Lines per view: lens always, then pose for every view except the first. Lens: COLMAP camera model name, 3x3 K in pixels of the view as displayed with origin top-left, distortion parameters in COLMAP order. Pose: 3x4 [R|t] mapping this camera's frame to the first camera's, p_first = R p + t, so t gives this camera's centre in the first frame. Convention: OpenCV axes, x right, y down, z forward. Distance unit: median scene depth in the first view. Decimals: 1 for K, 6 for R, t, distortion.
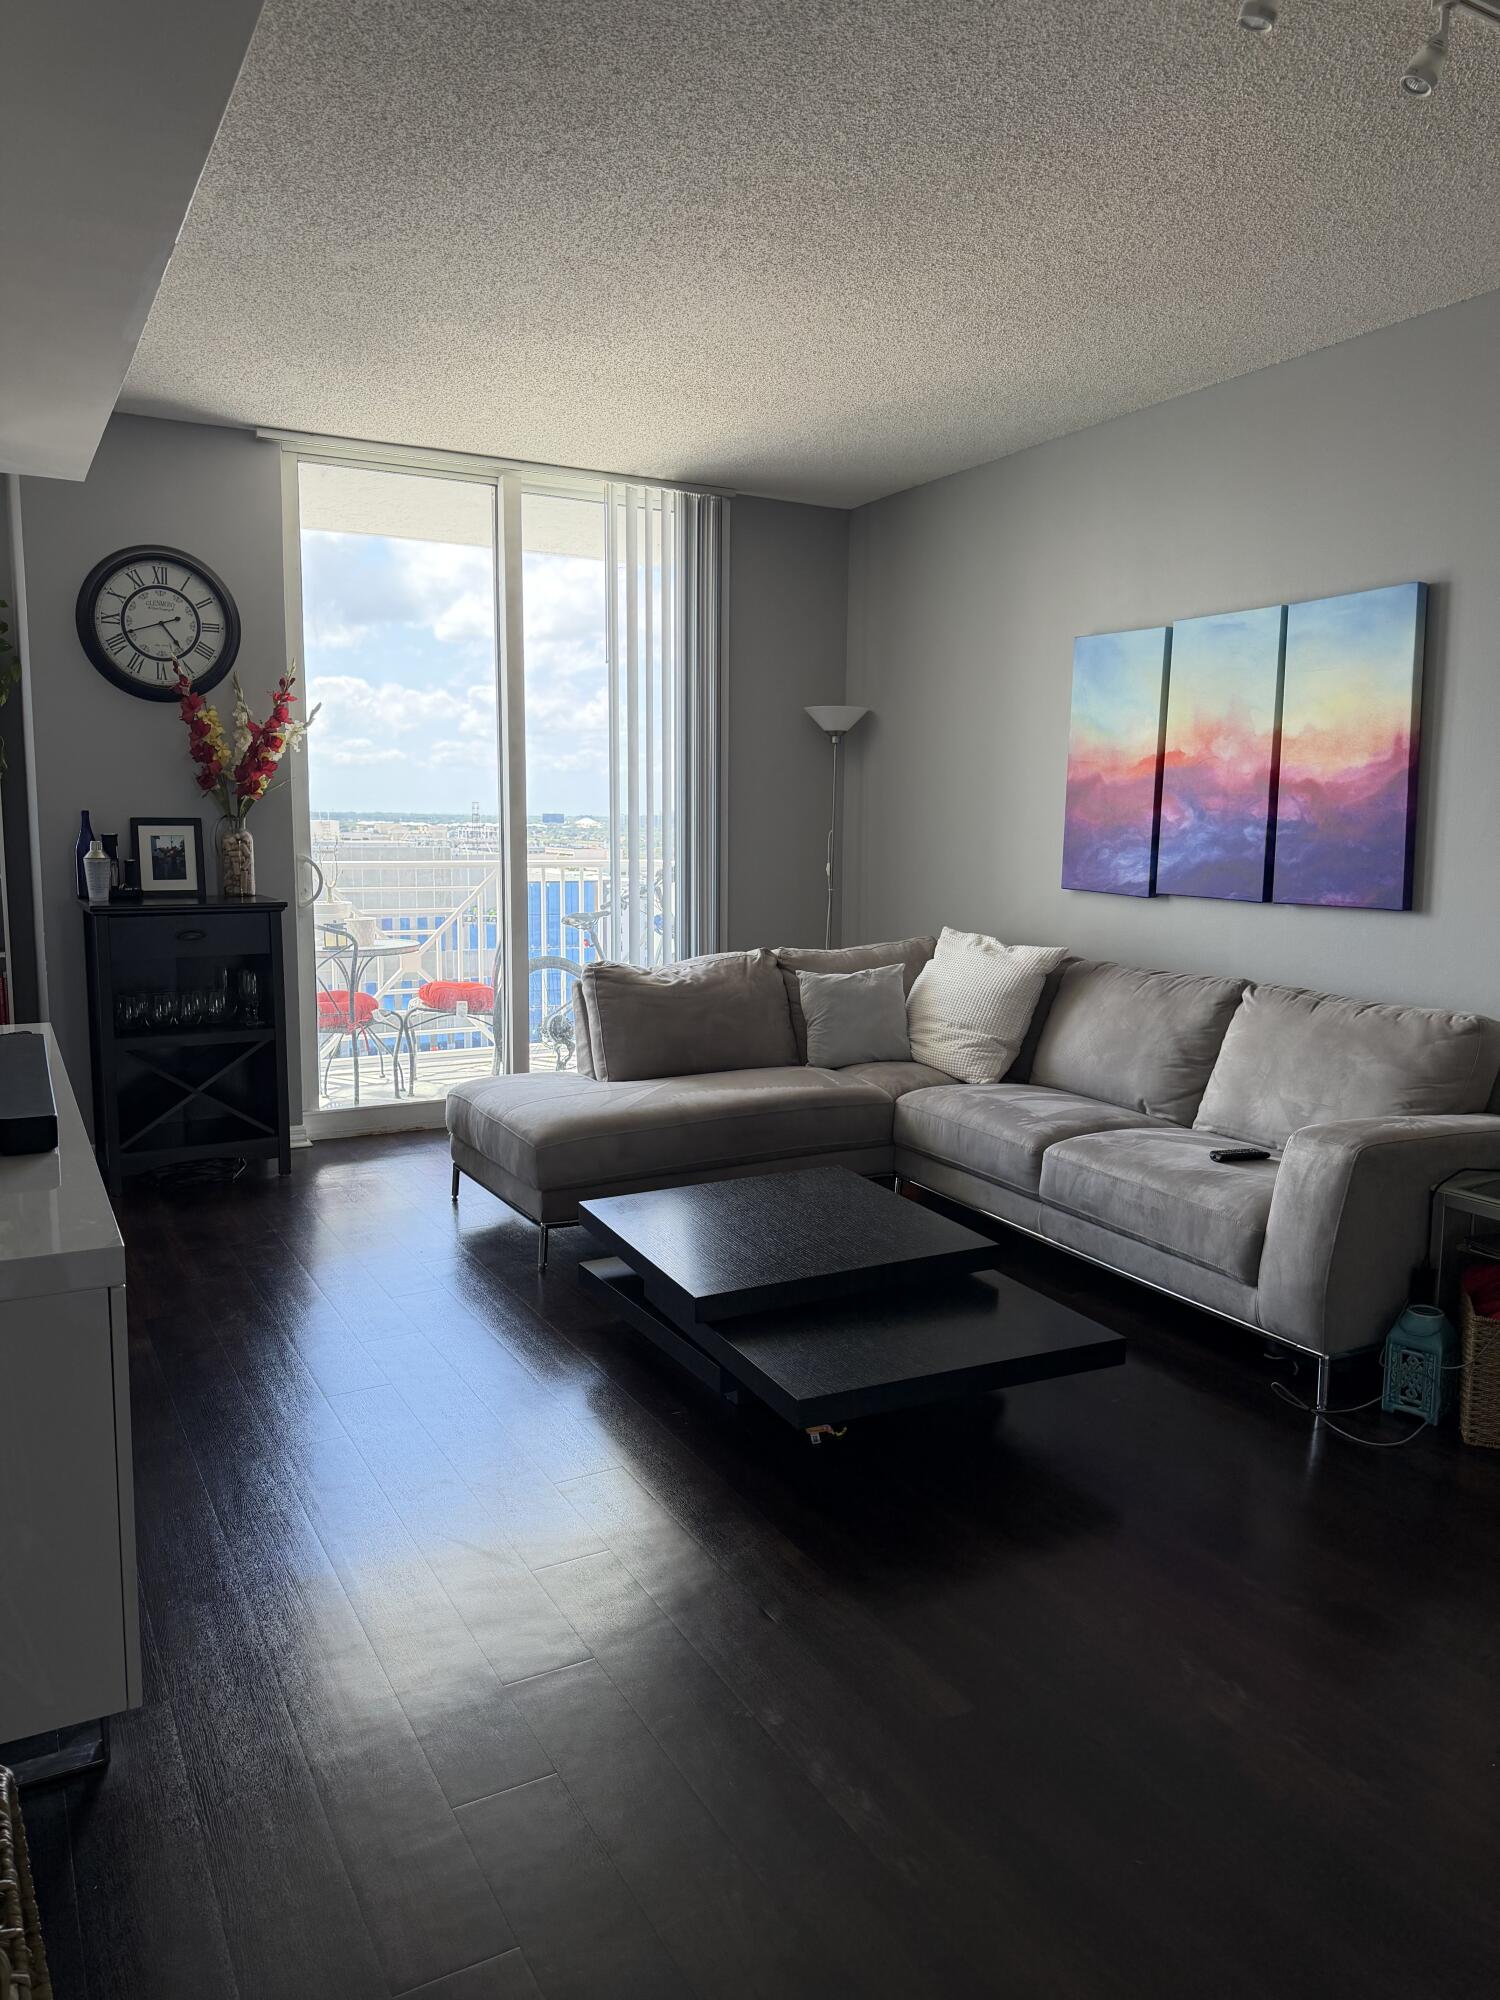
lens RADIAL K [[1420.5, 0, 754.8], [0, 1420.5, 1008.8], [0, 0, 1]] dist [0.065003, -0.082976]
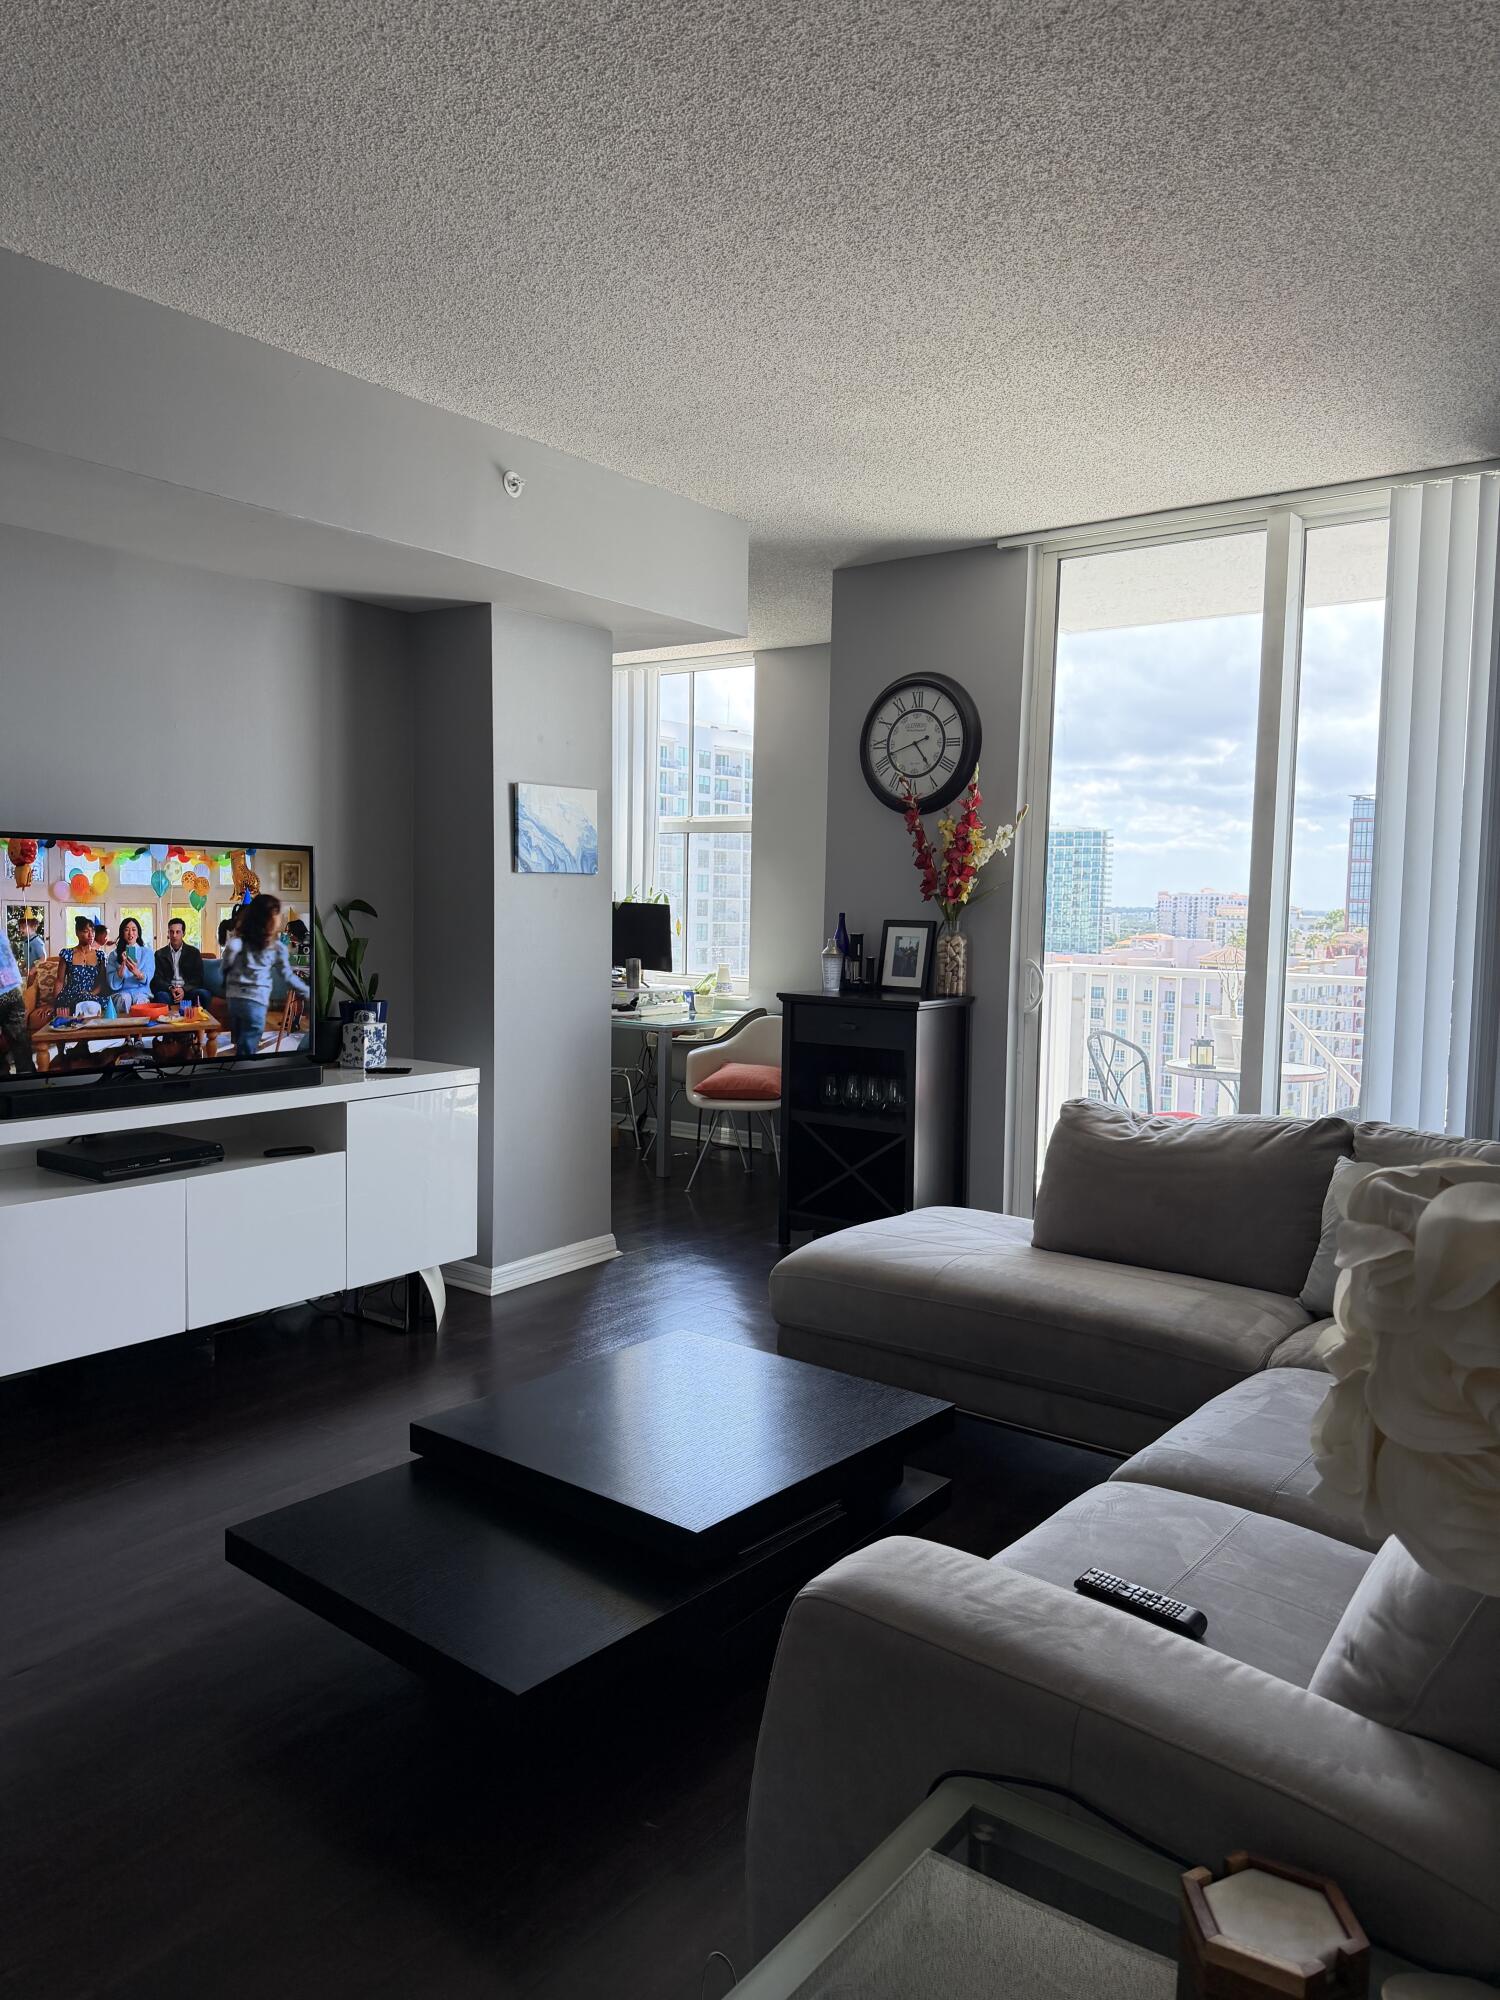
lens RADIAL K [[1420.5, 0, 754.8], [0, 1420.5, 1008.8], [0, 0, 1]] dist [0.065003, -0.082976]
pose [[0.403858, 0.072163, -0.911971, 0.532723], [-0.135171, 0.990649, 0.018529, -0.071613], [0.904780, 0.115789, 0.409836, 0.465450]]
